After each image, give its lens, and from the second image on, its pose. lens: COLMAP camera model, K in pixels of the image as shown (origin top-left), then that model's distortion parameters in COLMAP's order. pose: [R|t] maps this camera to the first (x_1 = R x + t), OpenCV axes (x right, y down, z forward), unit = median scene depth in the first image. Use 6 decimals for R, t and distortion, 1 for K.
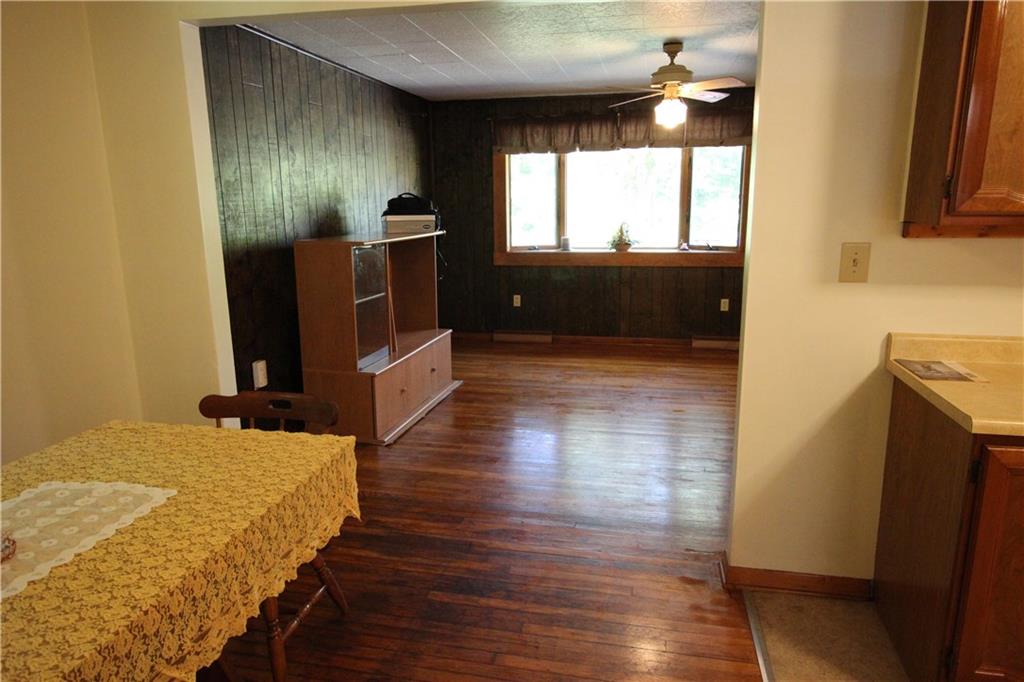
lens RADIAL K [[653.0, 0, 507.0], [0, 653.0, 340.8], [0, 0, 1]] dist [0.000376, -0.001018]
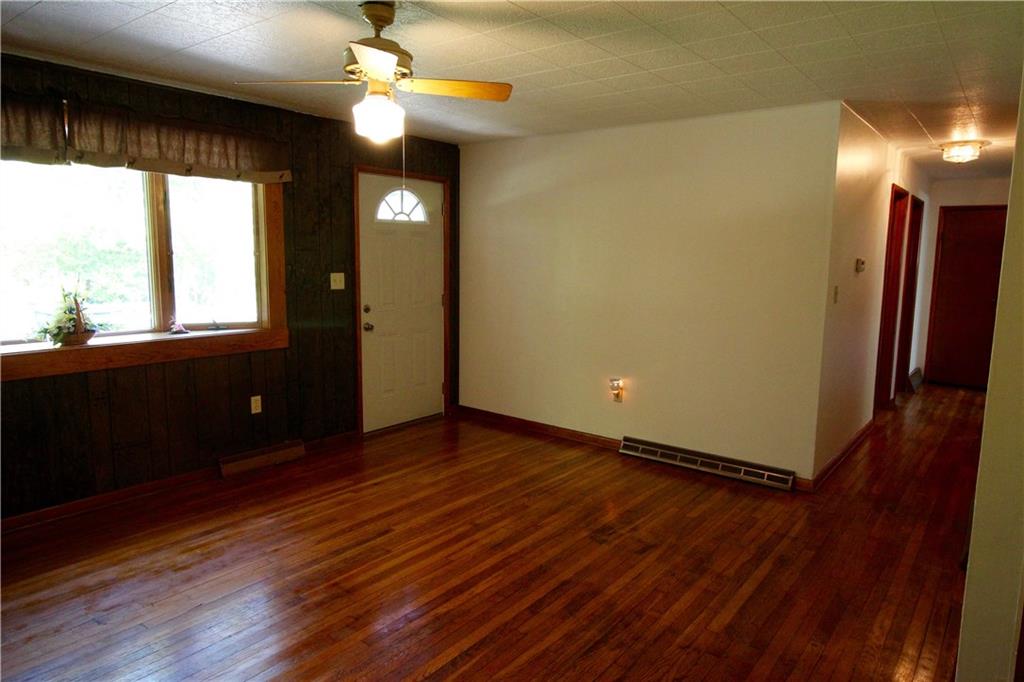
lens RADIAL K [[653.0, 0, 506.8], [0, 653.0, 344.5], [0, 0, 1]] dist [0.000376, -0.001018]
pose [[0.436277, -0.105420, 0.893616, -0.176905], [0.169673, 0.984936, 0.033356, -0.099194], [-0.883671, 0.137070, 0.447591, 0.450029]]
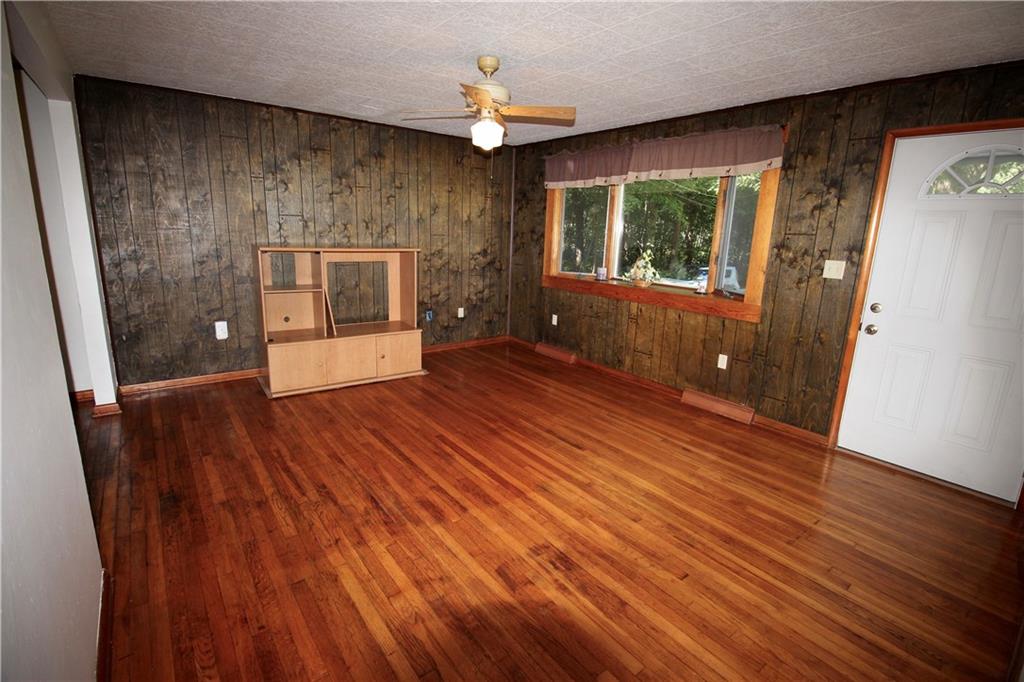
lens RADIAL K [[477.9, 0, 517.1], [0, 477.9, 338.3], [0, 0, 1]] dist [-0.015386, -0.000557]
pose [[0.767379, 0.182626, -0.614636, 0.519865], [-0.180853, 0.981308, 0.065778, -0.079502], [0.615160, 0.060682, 0.786064, 0.350889]]
